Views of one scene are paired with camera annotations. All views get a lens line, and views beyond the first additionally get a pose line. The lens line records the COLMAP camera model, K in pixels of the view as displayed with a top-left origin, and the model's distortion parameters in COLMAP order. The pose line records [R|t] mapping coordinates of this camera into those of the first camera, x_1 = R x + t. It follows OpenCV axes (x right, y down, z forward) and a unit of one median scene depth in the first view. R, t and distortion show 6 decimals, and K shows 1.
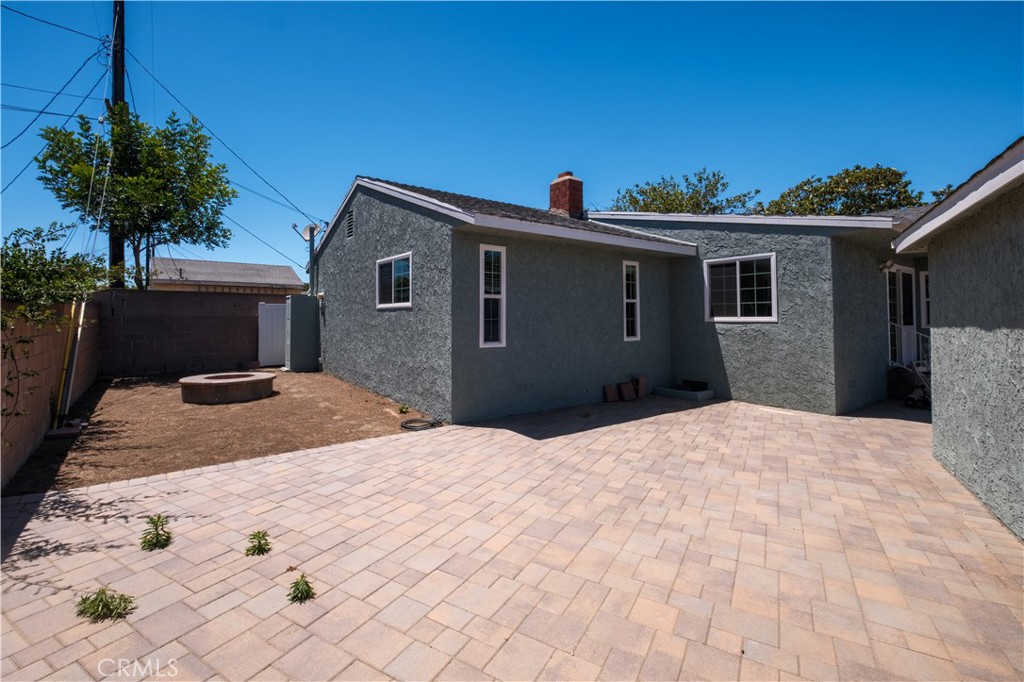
lens RADIAL K [[447.9, 0, 508.4], [0, 447.9, 308.7], [0, 0, 1]] dist [-0.000131, -0.004101]
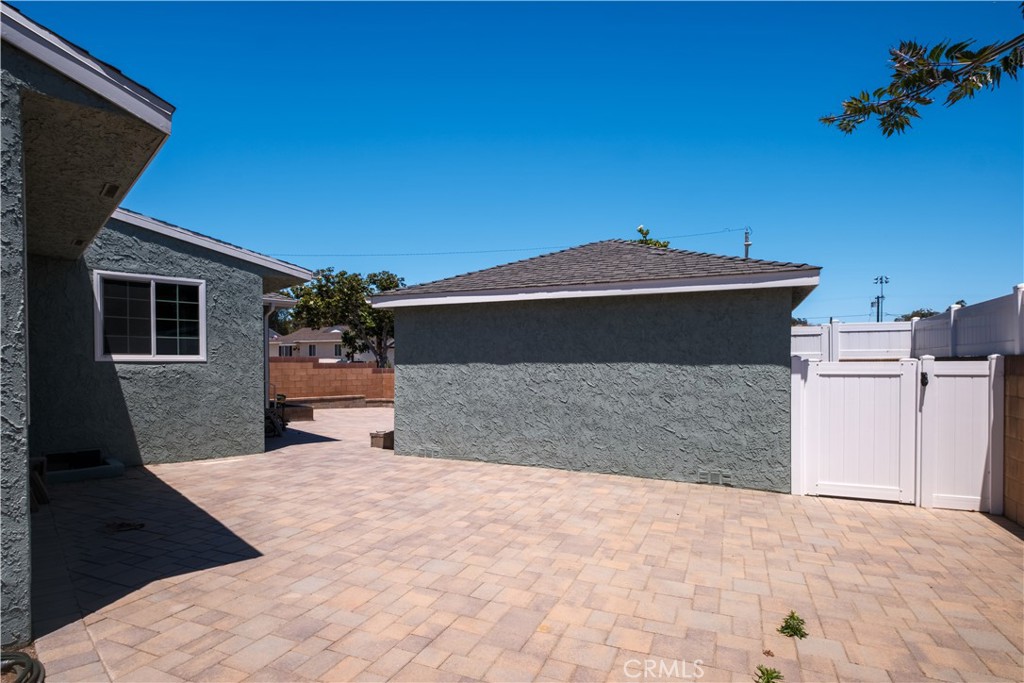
lens RADIAL K [[509.6, 0, 510.9], [0, 509.6, 371.7], [0, 0, 1]] dist [0.001632, 0.000029]
pose [[-0.108757, -0.017978, 0.993906, -0.501915], [-0.023993, 0.999593, 0.015455, 0.022658], [-0.993779, -0.022166, -0.109144, 0.586258]]
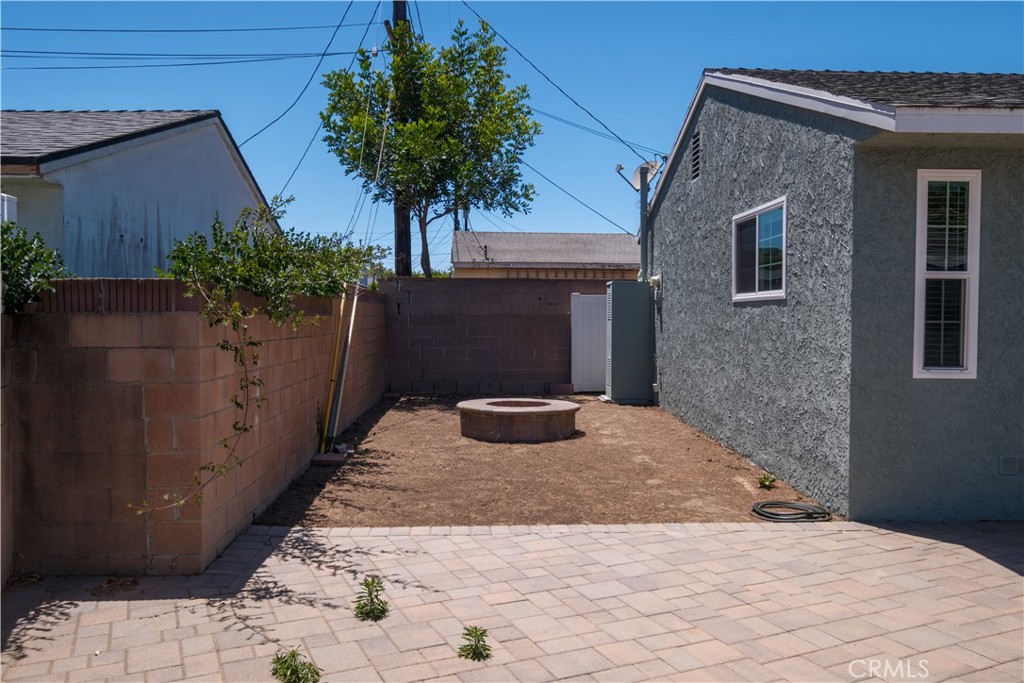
lens RADIAL K [[799.5, 0, 536.6], [0, 799.5, 342.2], [0, 0, 1]] dist [-0.009177, -0.000101]
pose [[0.828727, 0.022312, -0.559208, 0.078126], [0.005621, 0.998823, 0.048182, 0.001468], [0.559624, -0.043073, 0.827626, 0.022788]]
